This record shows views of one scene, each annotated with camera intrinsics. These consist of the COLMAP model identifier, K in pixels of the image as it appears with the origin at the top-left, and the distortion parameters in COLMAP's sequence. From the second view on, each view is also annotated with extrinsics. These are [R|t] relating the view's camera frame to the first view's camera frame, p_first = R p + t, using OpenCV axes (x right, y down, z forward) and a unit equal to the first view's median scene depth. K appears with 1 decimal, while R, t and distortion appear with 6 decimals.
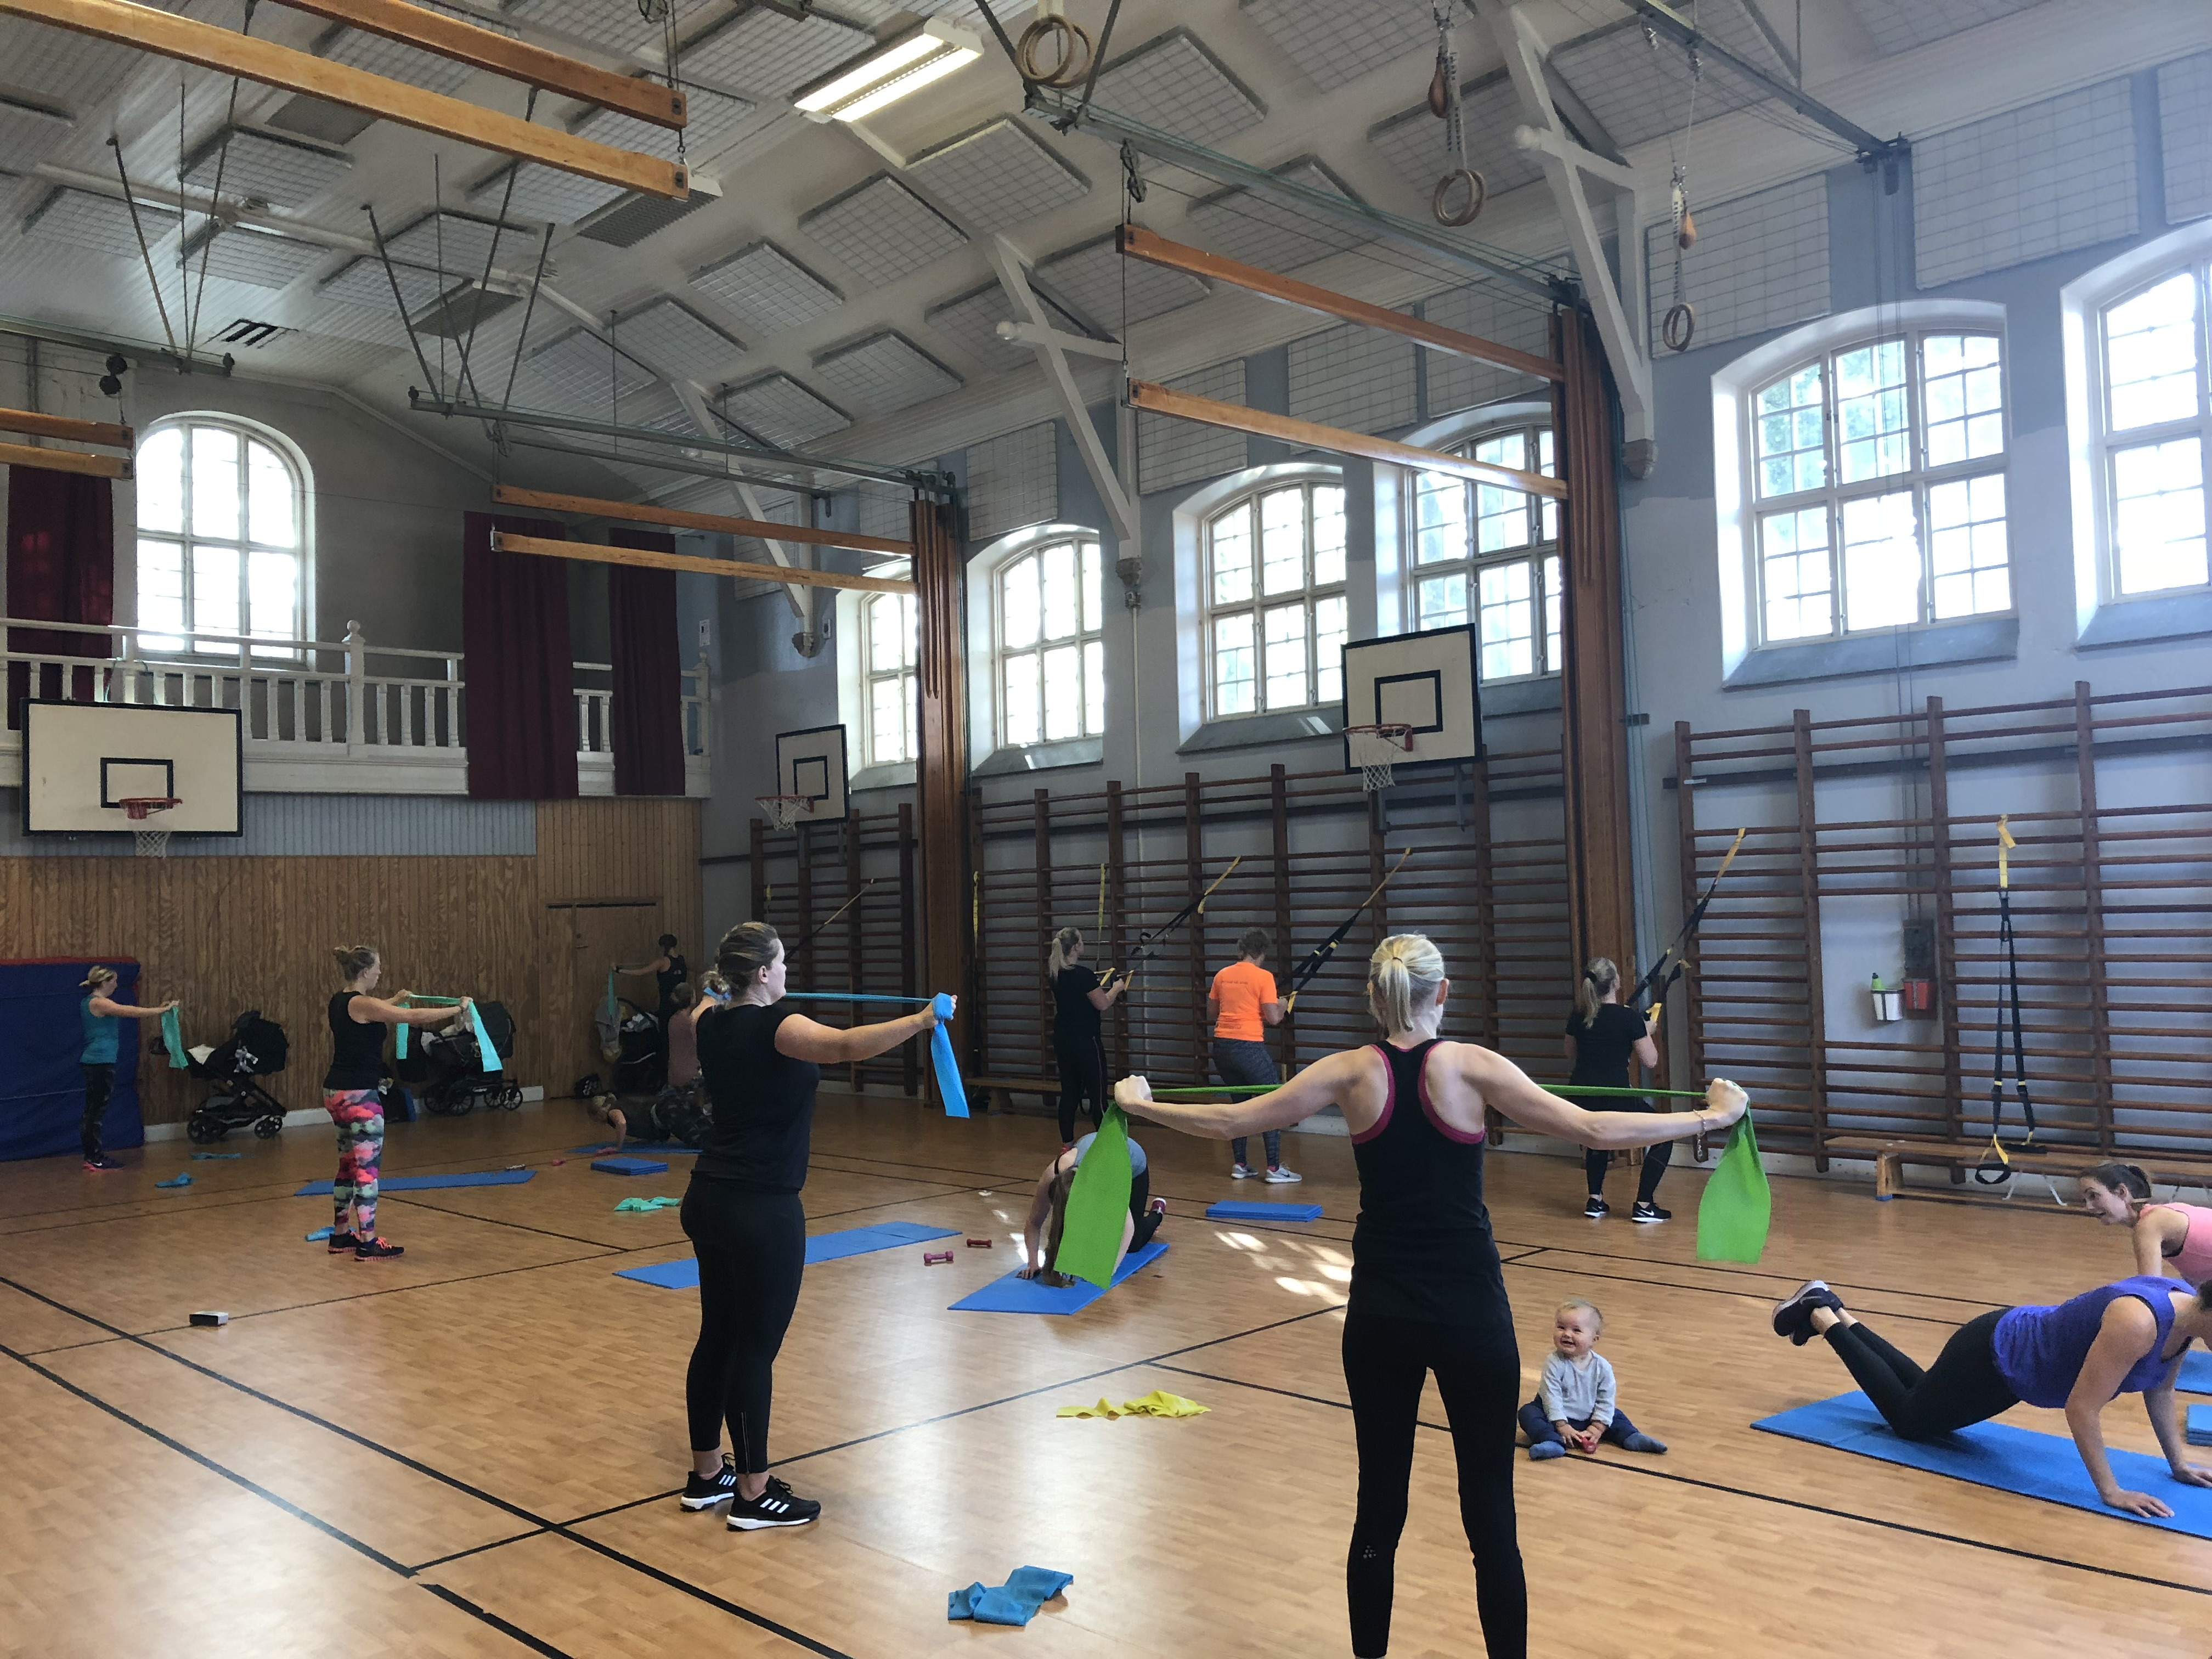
lens RADIAL K [[1804.7, 0, 1106.0], [0, 1804.7, 829.5], [0, 0, 1]] dist [0.045549, -0.048185]
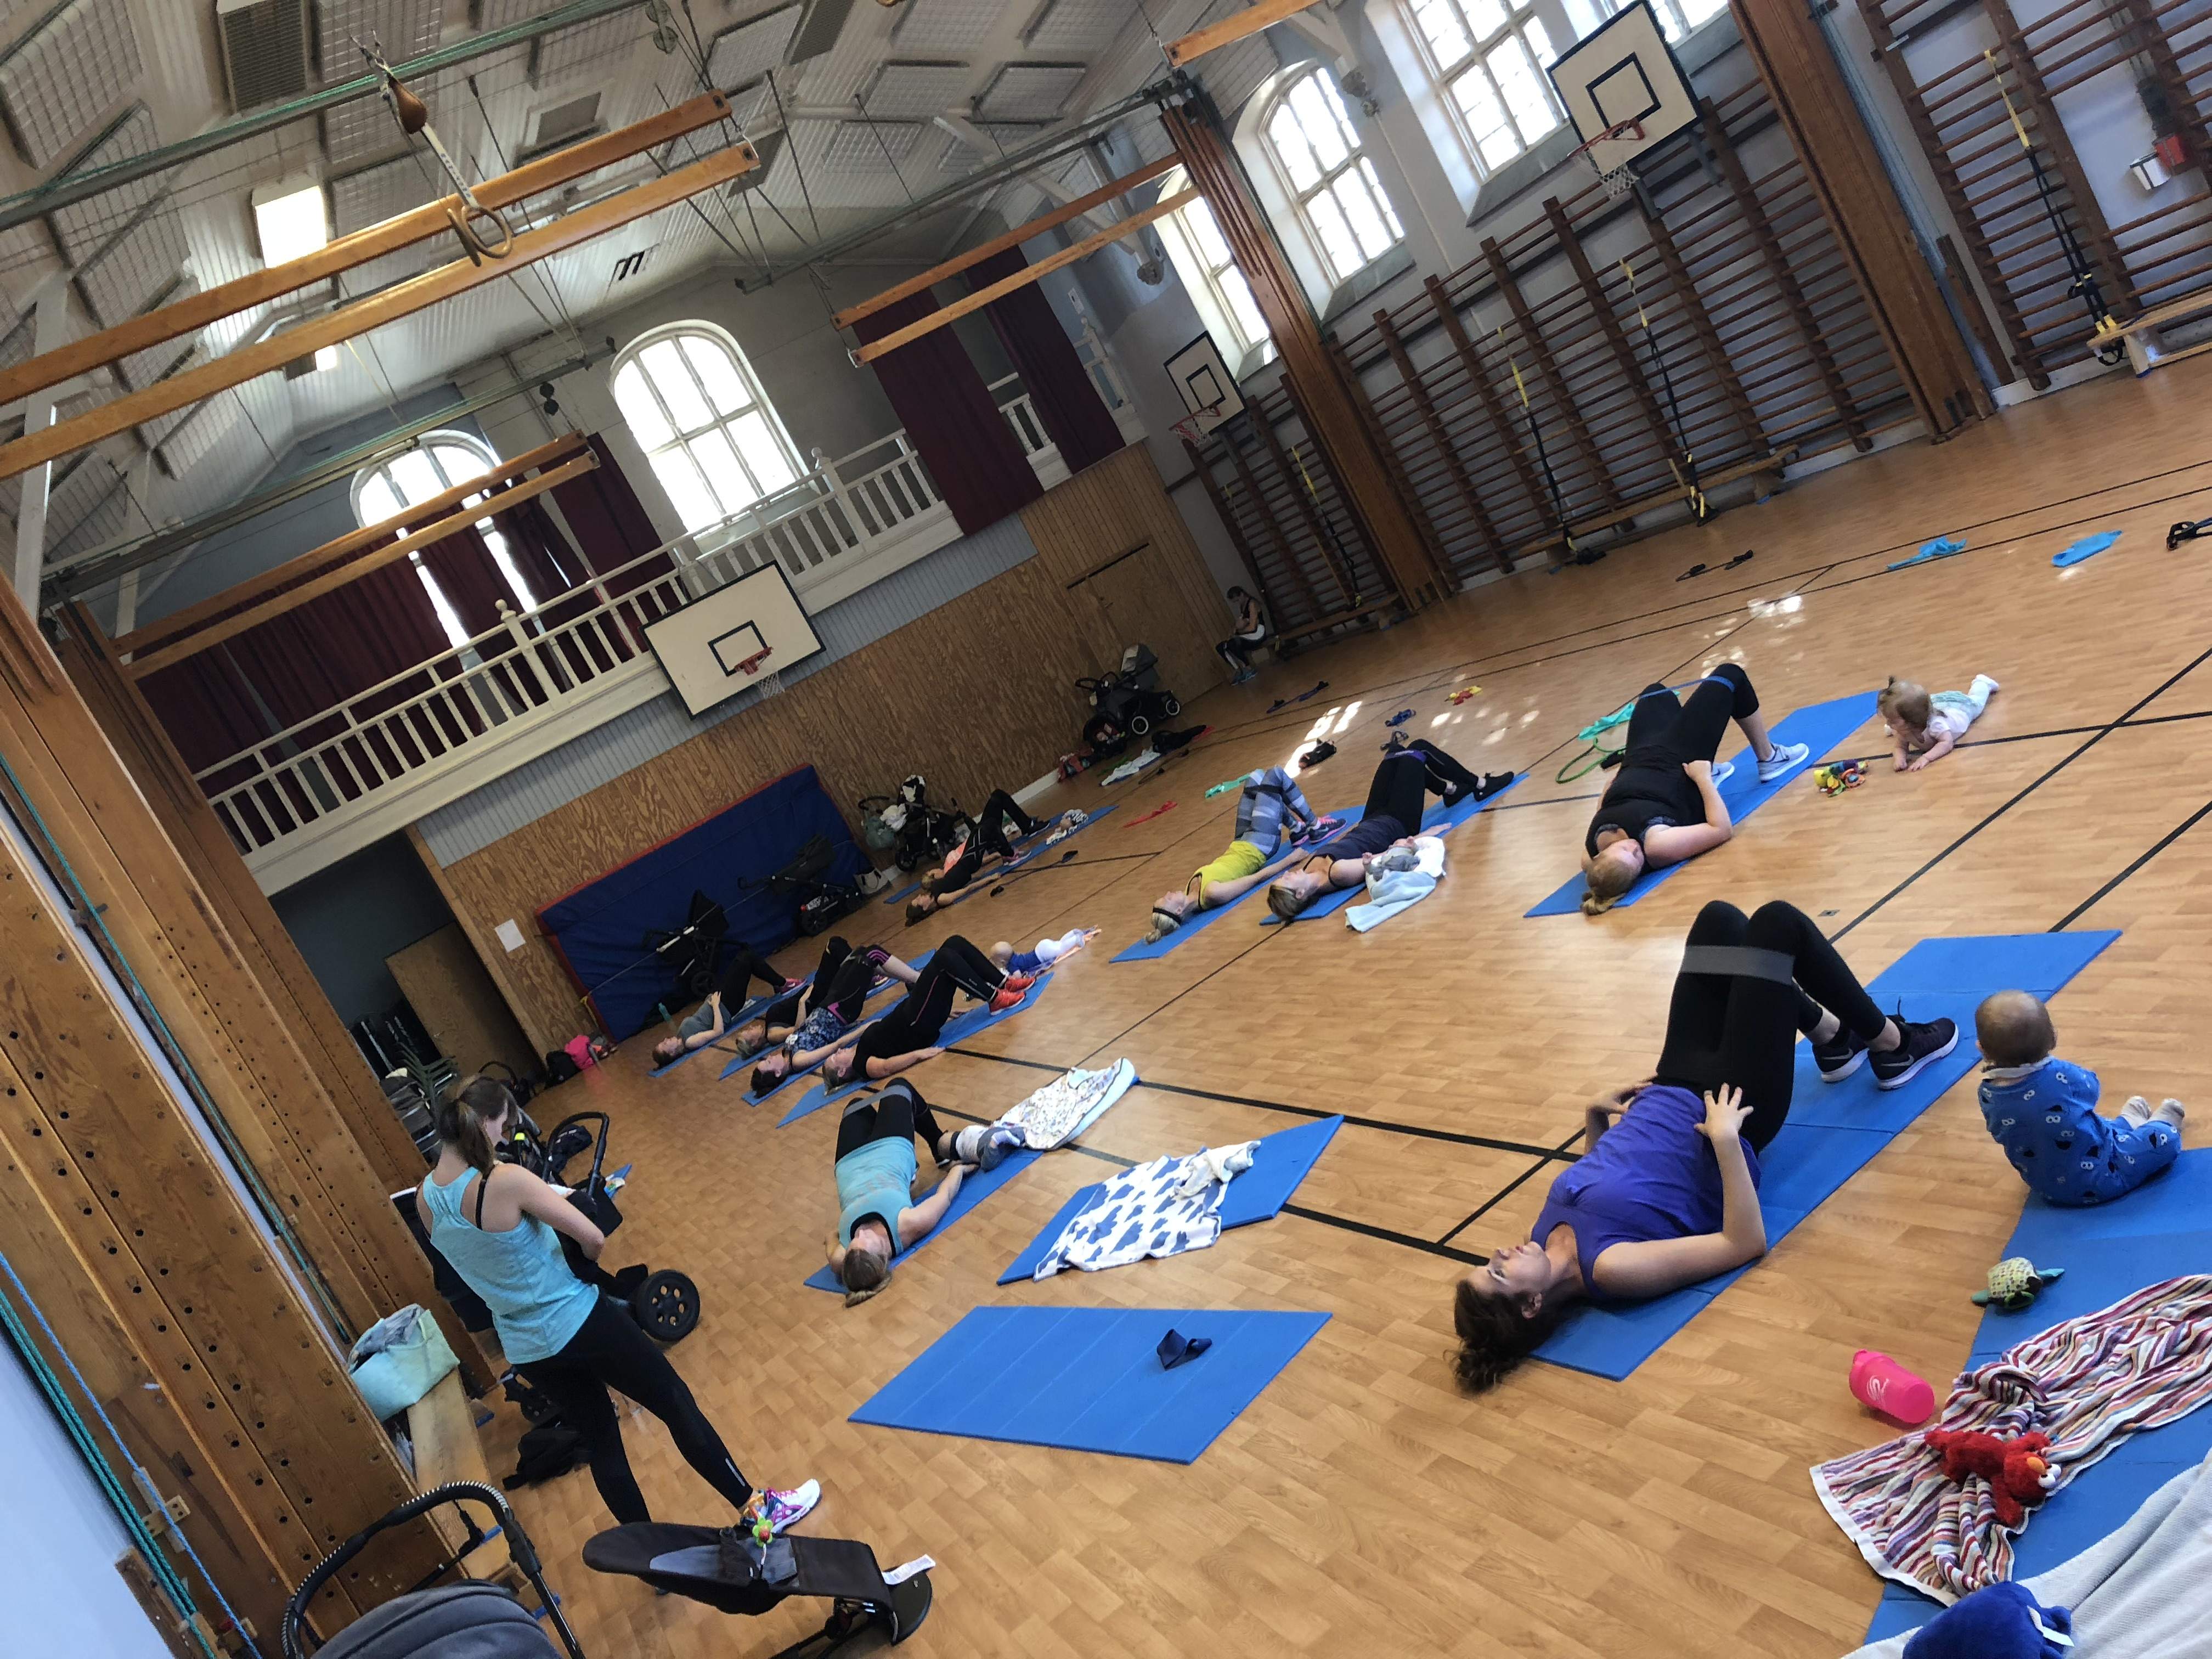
lens RADIAL K [[1788.5, 0, 1116.3], [0, 1788.5, 823.8], [0, 0, 1]] dist [0.066150, -0.214954]
pose [[0.843739, -0.368400, -0.390367, 0.136993], [0.461981, 0.868698, 0.178710, -0.020617], [0.273274, -0.331127, 0.903148, -0.107401]]
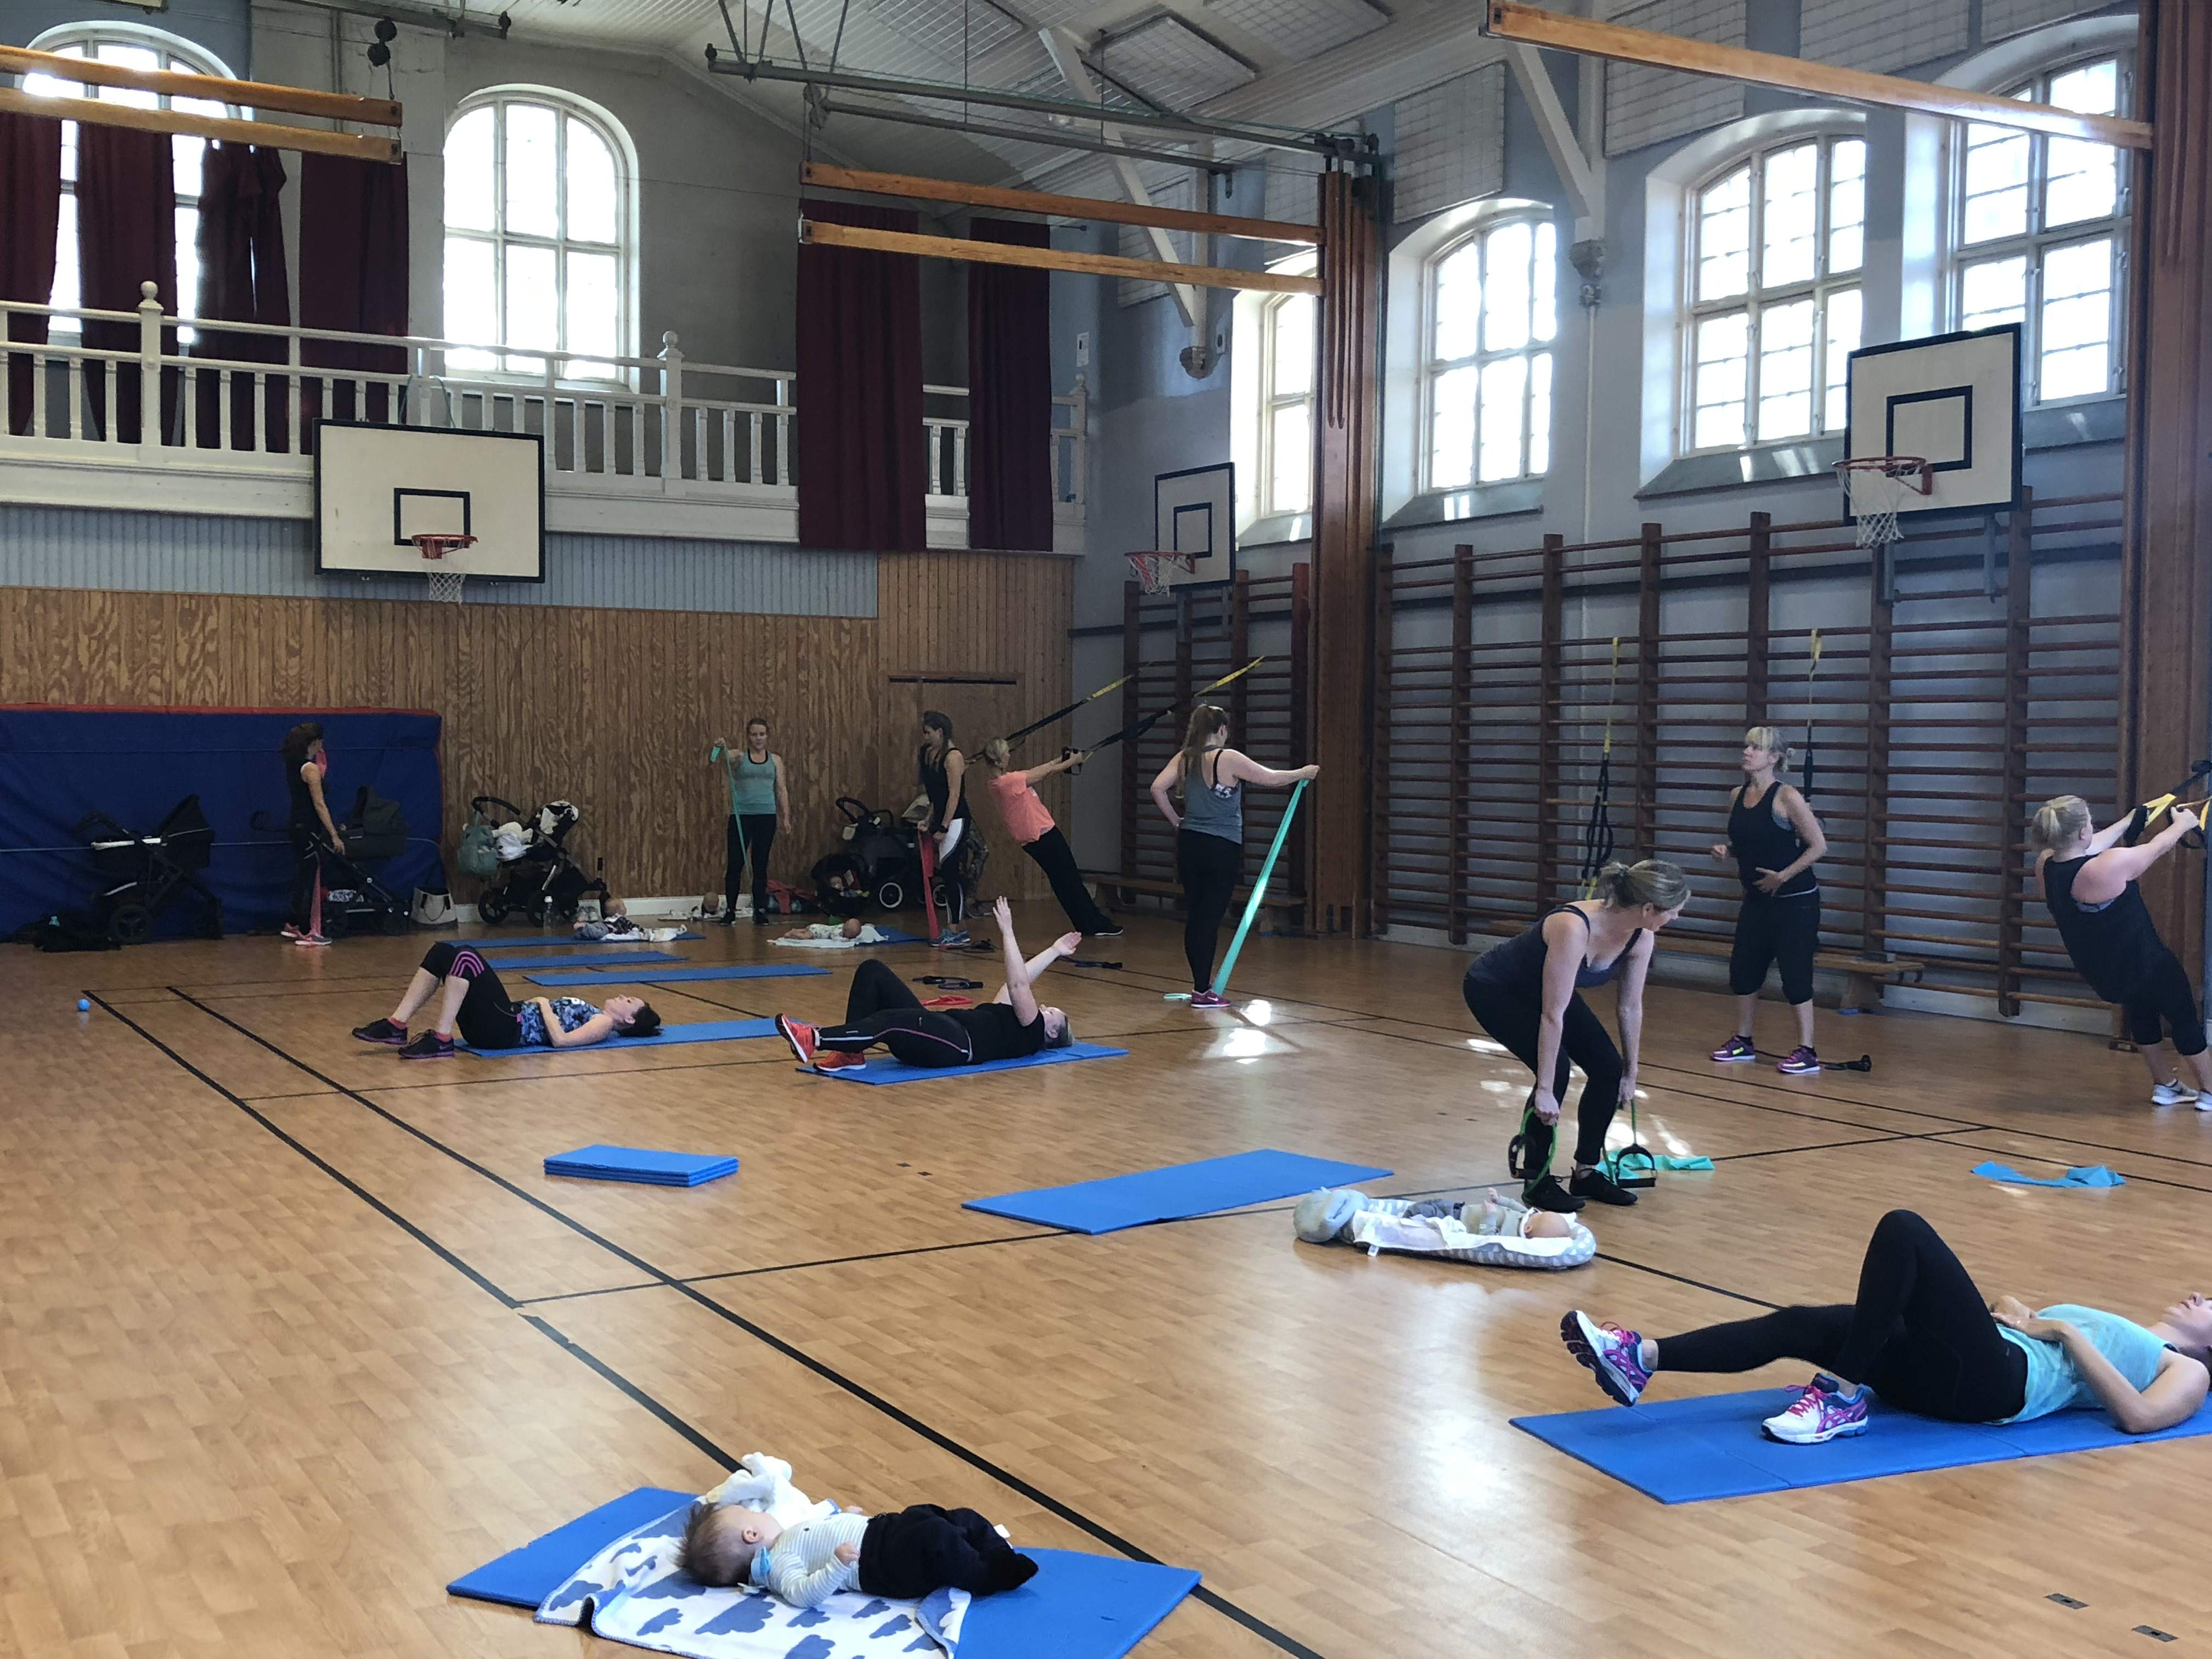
lens RADIAL K [[2323.4, 0, 1115.5], [0, 2323.4, 815.4], [0, 0, 1]] dist [0.149001, -0.476265]
pose [[0.970440, 0.045992, -0.236919, 0.062950], [-0.026314, 0.995985, 0.085563, 0.011870], [0.239903, -0.076799, 0.967754, -0.030118]]
